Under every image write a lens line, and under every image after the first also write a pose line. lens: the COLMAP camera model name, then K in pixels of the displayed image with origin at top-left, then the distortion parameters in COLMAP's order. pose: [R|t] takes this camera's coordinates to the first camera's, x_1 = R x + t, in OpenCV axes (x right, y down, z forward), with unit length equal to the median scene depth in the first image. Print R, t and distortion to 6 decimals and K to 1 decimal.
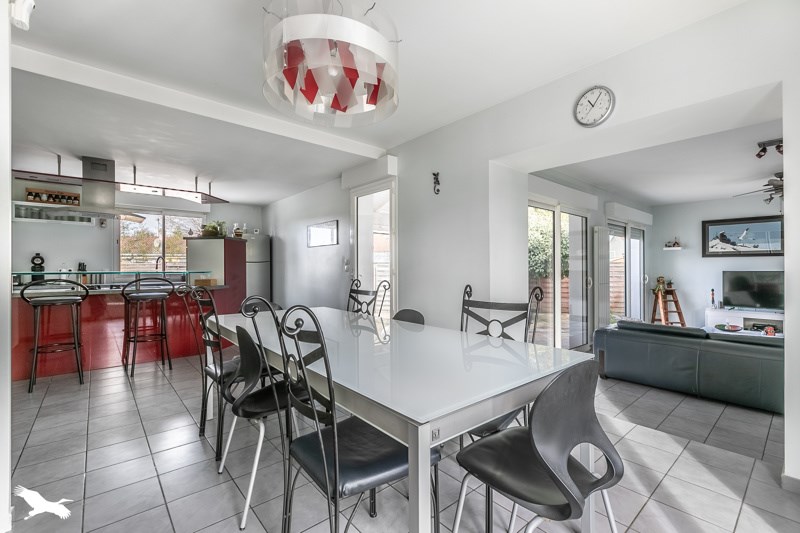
lens RADIAL K [[358.6, 0, 401.2], [0, 358.6, 268.6], [0, 0, 1]] dist [-0.002169, -0.000246]
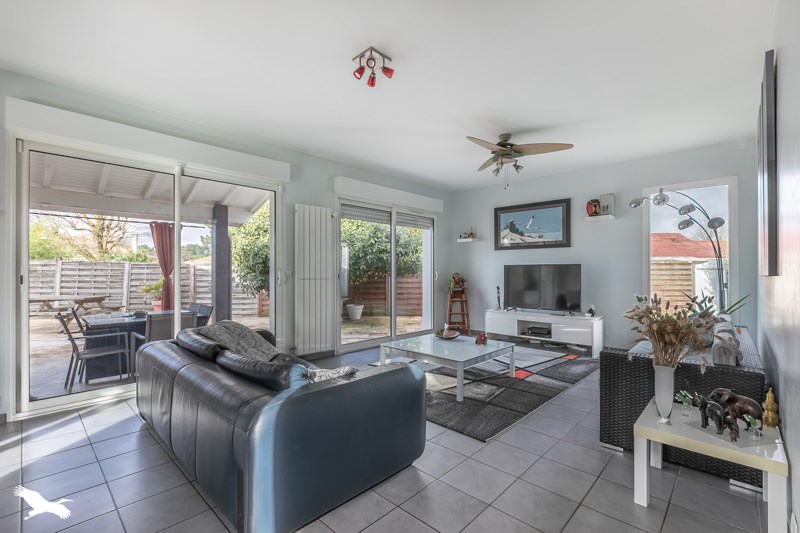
lens RADIAL K [[358.6, 0, 398.9], [0, 358.6, 269.1], [0, 0, 1]] dist [-0.002169, -0.000246]
pose [[0.995608, -0.001251, 0.093615, 0.551087], [0.002277, 0.999939, -0.010852, 0.023897], [-0.093595, 0.011018, 0.995549, 0.169832]]
